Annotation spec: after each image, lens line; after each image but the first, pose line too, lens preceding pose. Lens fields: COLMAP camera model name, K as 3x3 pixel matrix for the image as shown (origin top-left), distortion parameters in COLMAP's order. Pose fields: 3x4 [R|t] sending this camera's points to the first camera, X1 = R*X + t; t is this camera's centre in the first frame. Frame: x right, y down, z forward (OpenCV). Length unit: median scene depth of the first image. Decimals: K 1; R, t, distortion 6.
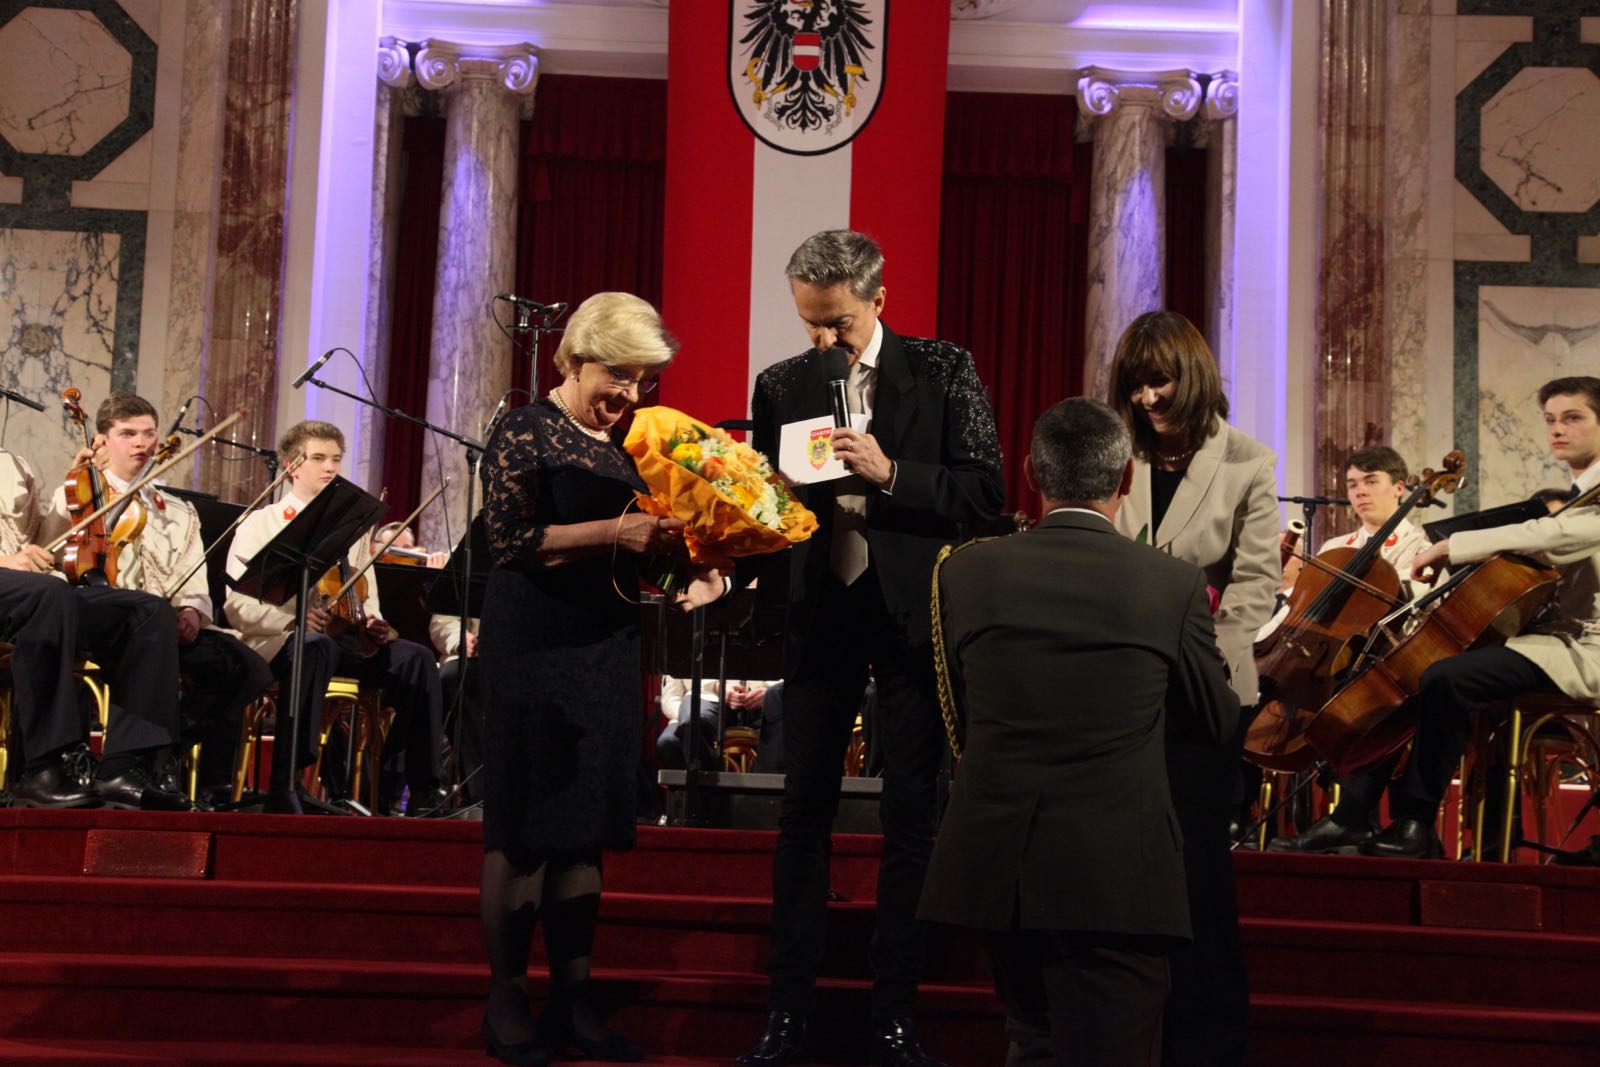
lens RADIAL K [[2139.0, 0, 805.0], [0, 2139.0, 546.8], [0, 0, 1]] dist [0.088149, 0.309123]
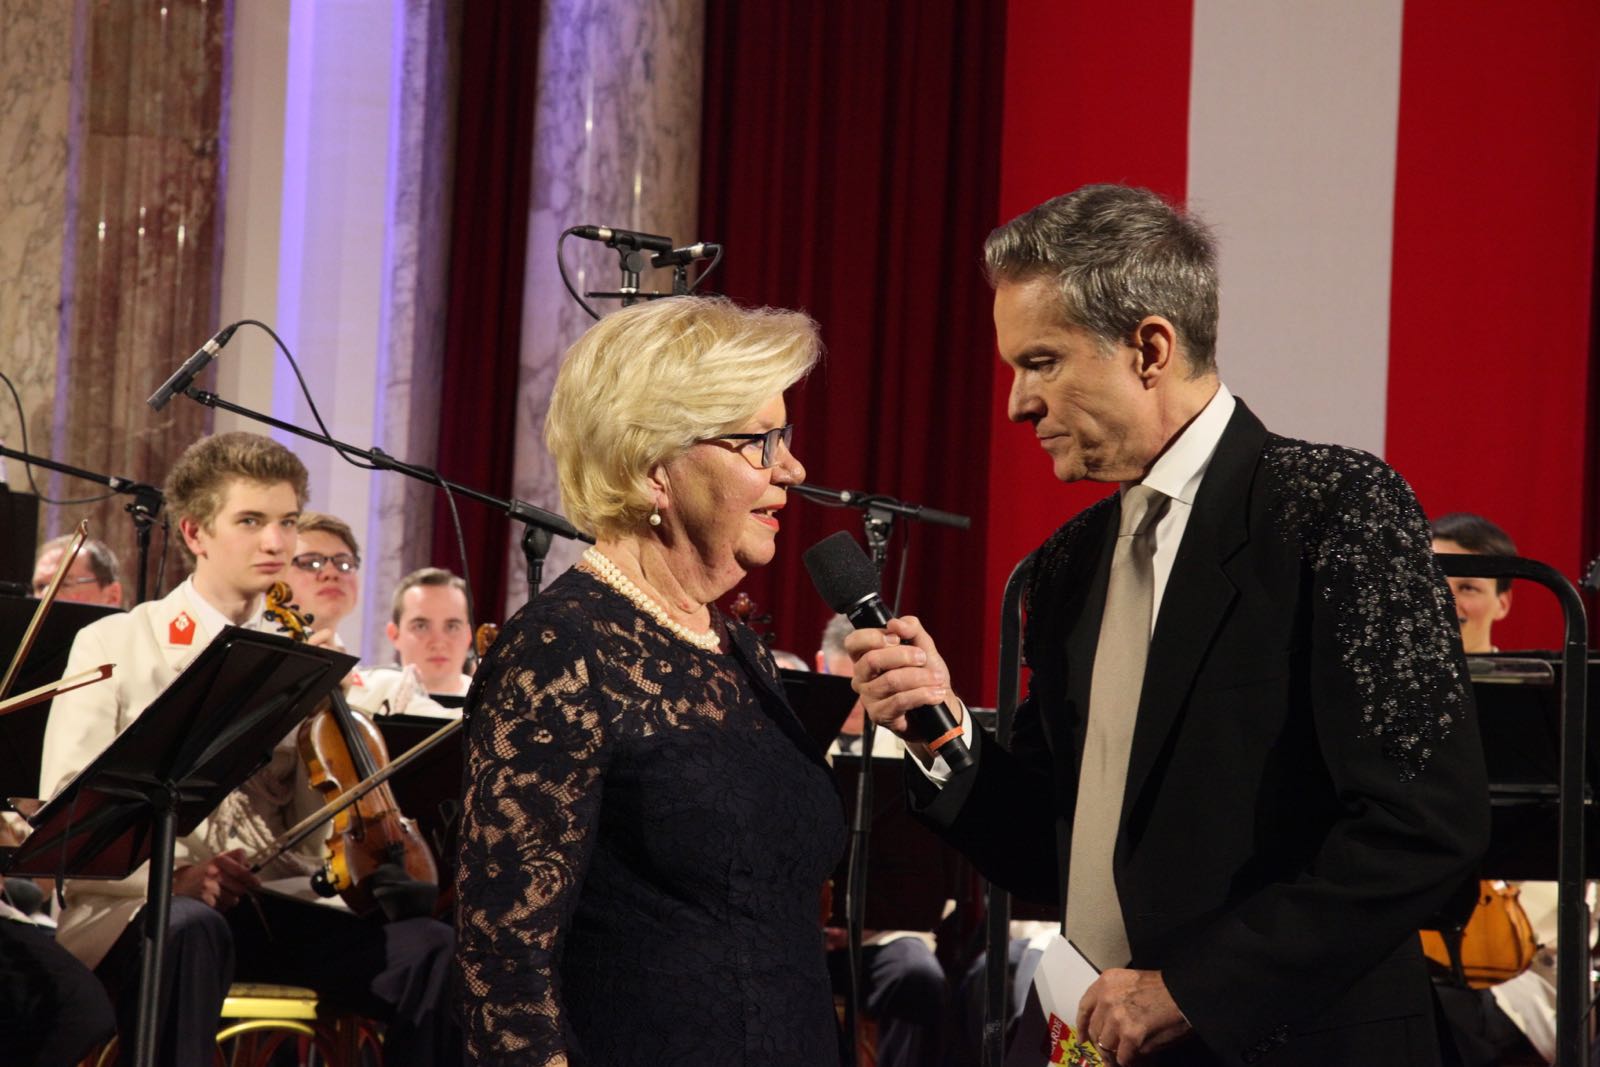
lens RADIAL K [[4228.0, 0, 804.6], [0, 4228.0, 547.0], [0, 0, 1]] dist [0.538479, 0.708572]
pose [[0.991893, 0.001366, -0.127069, 0.009930], [0.003312, 0.999325, 0.036594, -0.037963], [0.127033, -0.036718, 0.991219, 0.049106]]
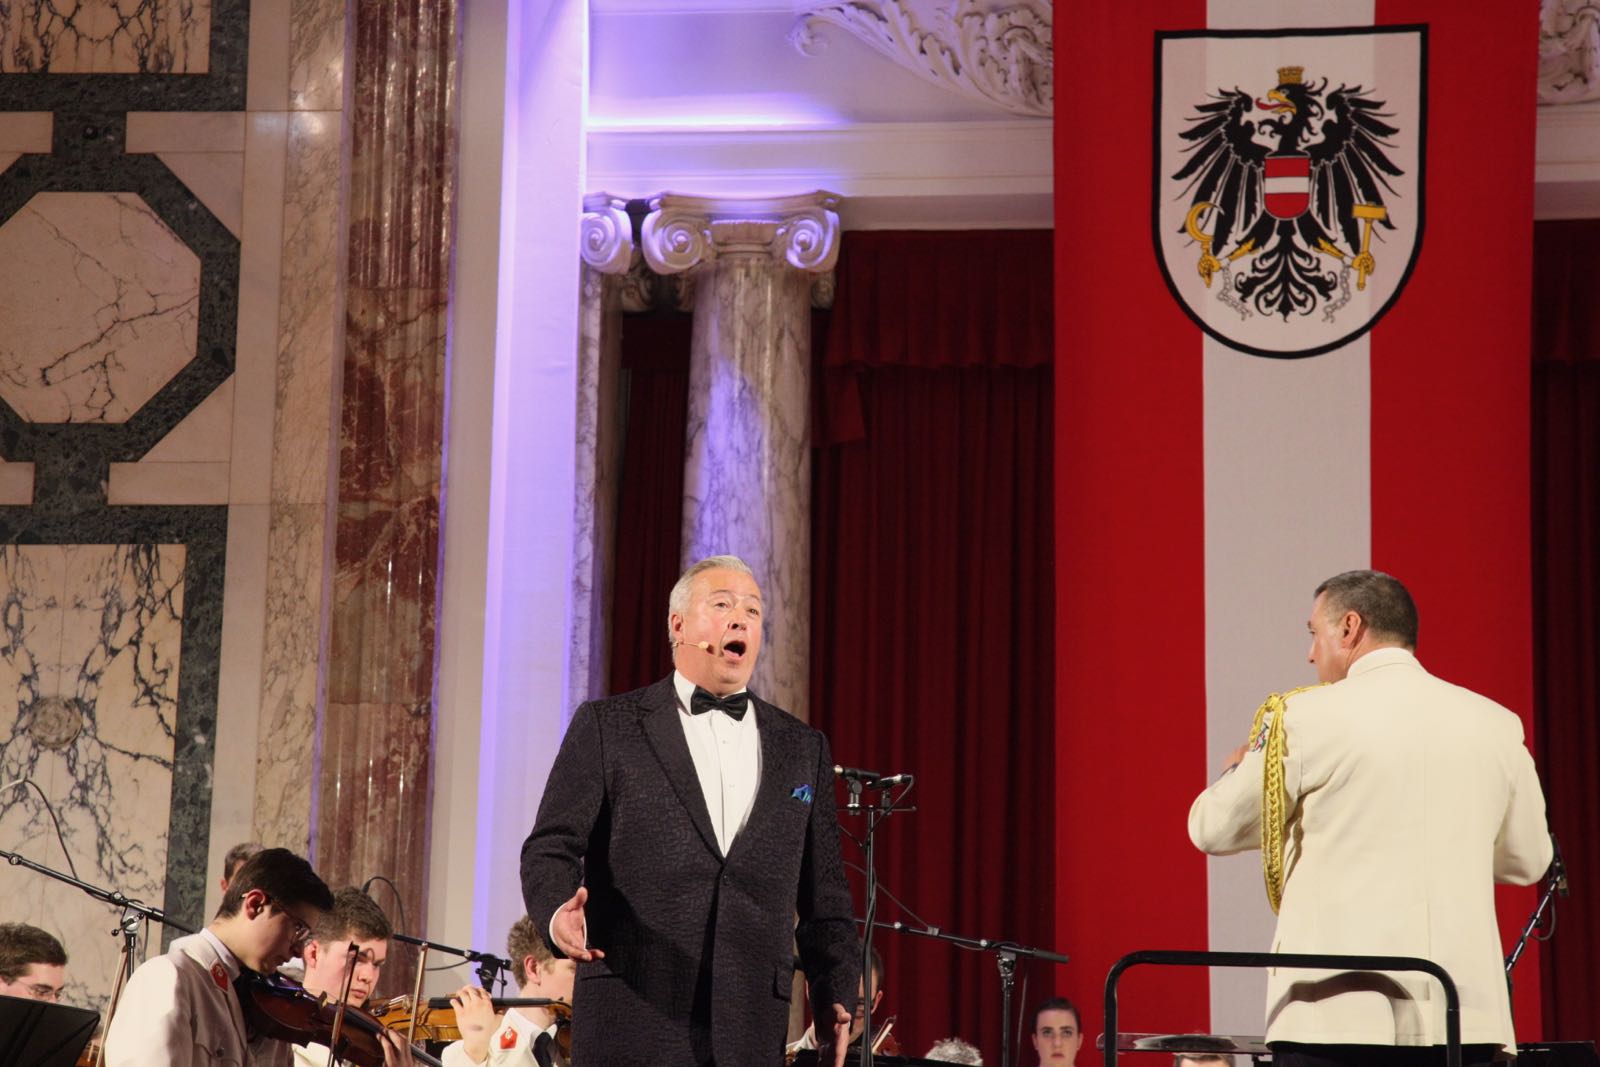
lens RADIAL K [[4349.9, 0, 796.8], [0, 4349.9, 554.0], [0, 0, 1]] dist [0.649238, 0.440798]
pose [[0.990833, -0.038568, -0.129473, 0.020346], [0.027814, 0.996089, -0.083863, -0.030206], [0.132201, 0.079493, 0.988030, -0.216275]]
